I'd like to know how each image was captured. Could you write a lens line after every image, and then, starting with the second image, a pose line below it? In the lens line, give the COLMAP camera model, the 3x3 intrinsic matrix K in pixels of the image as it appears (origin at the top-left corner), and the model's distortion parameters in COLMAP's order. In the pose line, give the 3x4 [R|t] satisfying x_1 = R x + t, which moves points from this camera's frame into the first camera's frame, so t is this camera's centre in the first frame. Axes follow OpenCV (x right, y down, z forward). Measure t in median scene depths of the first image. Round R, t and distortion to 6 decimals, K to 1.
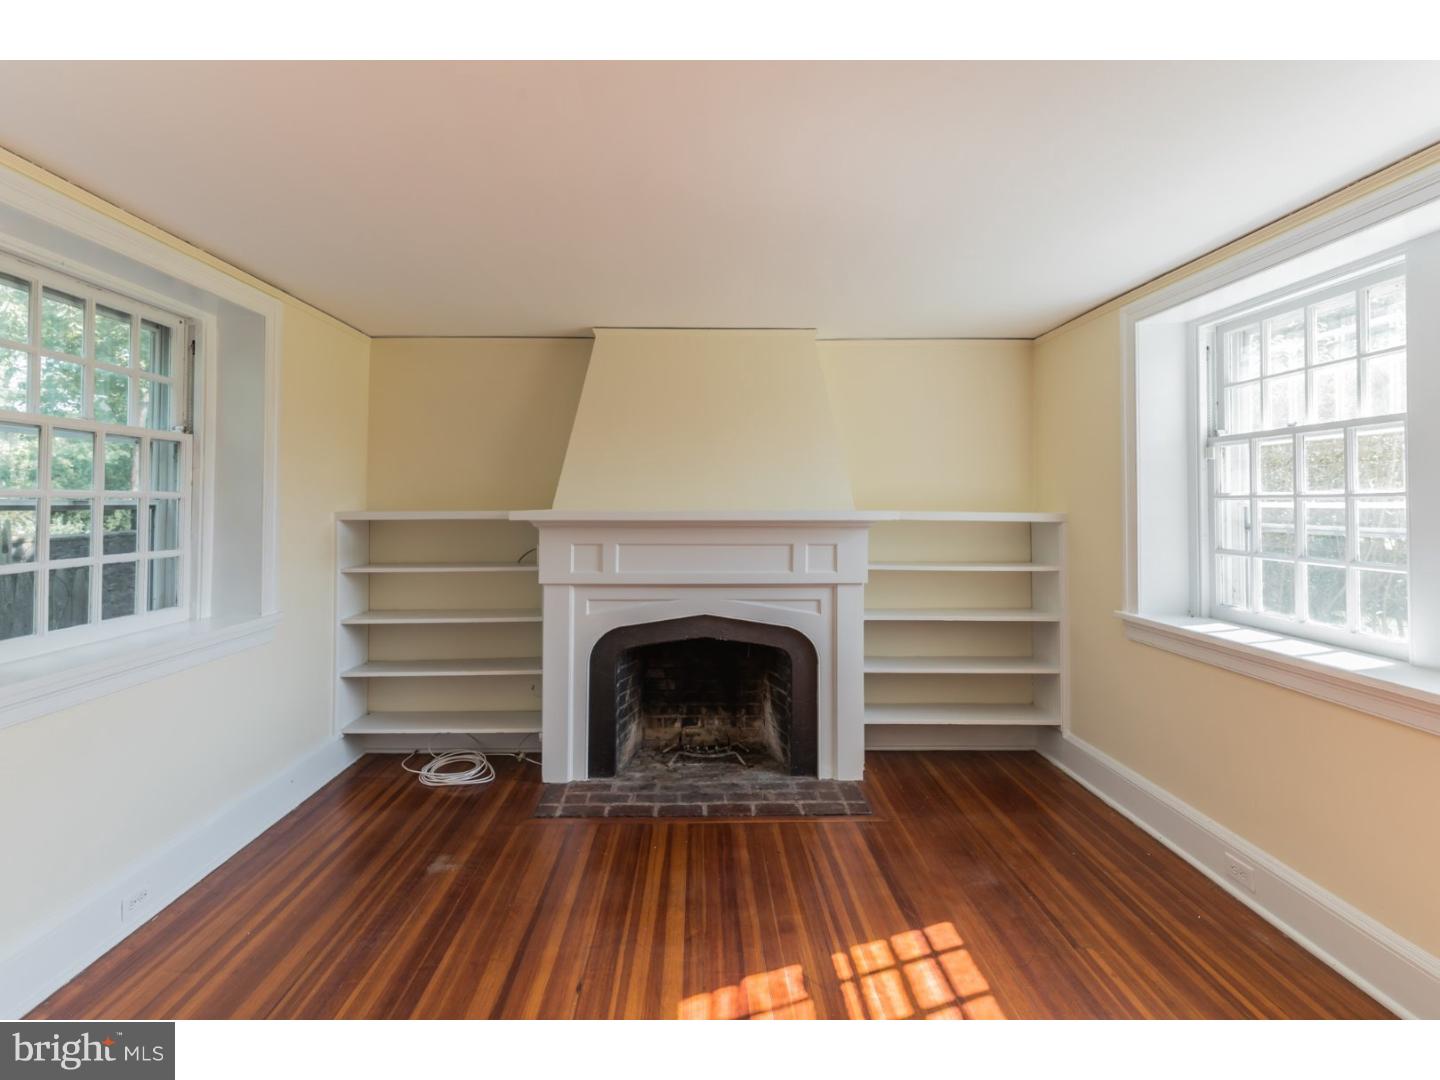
lens RADIAL K [[625.8, 0, 707.3], [0, 625.8, 491.2], [0, 0, 1]] dist [0.012265, -0.000340]
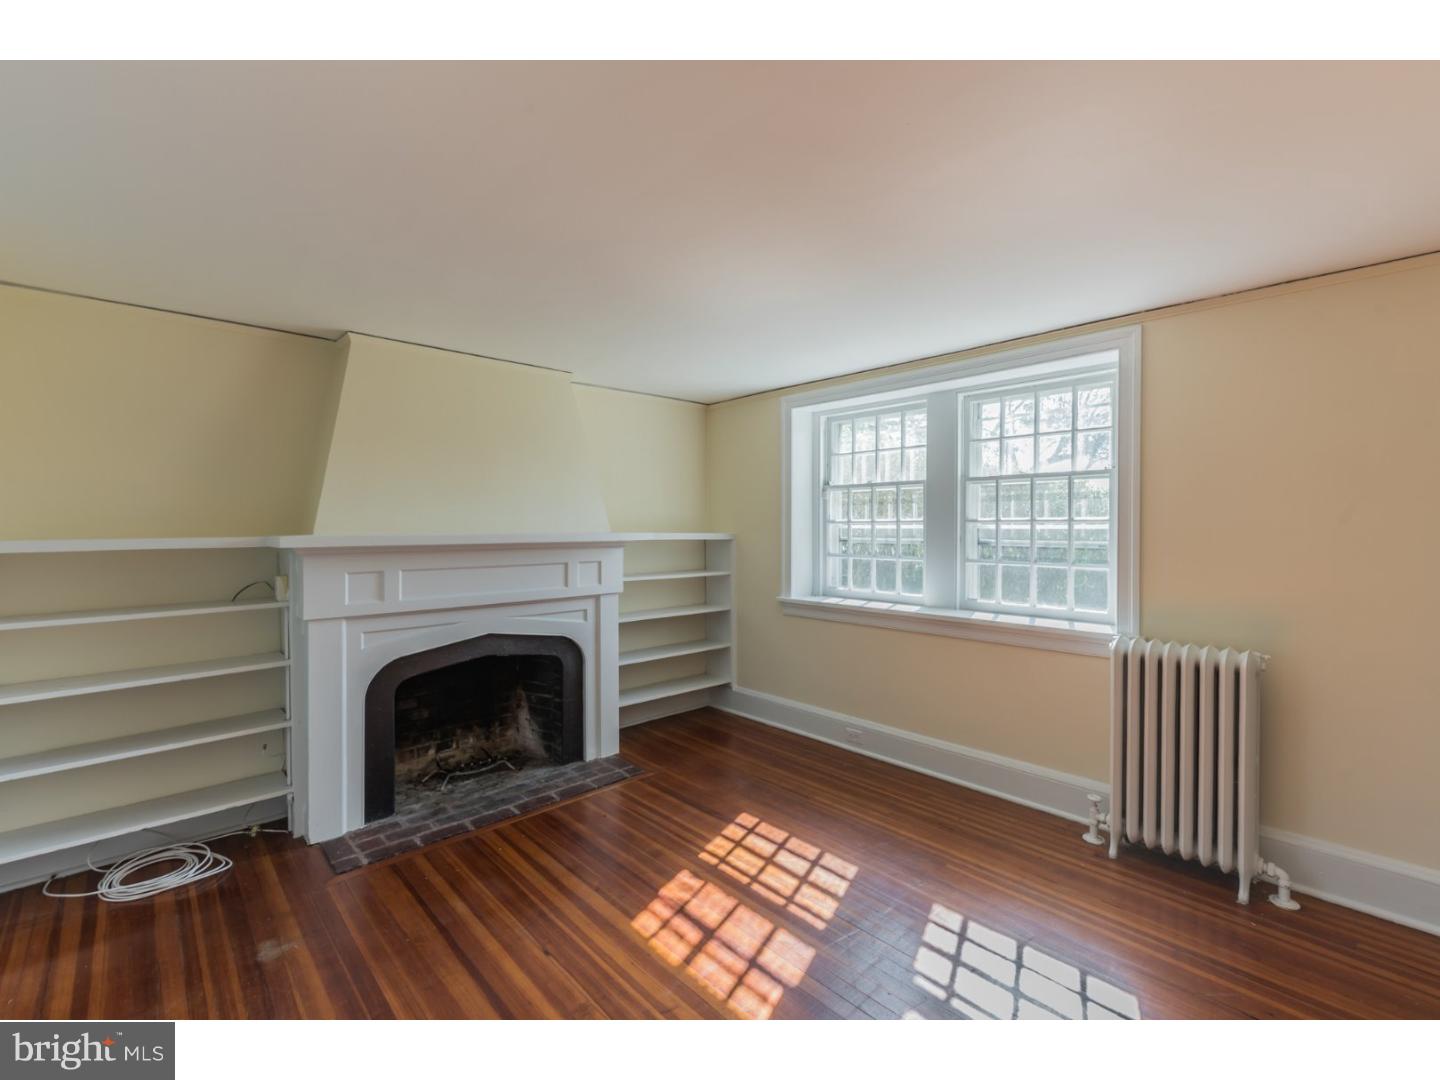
lens RADIAL K [[625.8, 0, 689.6], [0, 625.8, 531.2], [0, 0, 1]] dist [0.012265, -0.000340]
pose [[0.760822, -0.007535, 0.648917, -0.433753], [-0.009801, 0.999685, 0.023099, -0.001091], [-0.648886, -0.023934, 0.760509, -0.006699]]
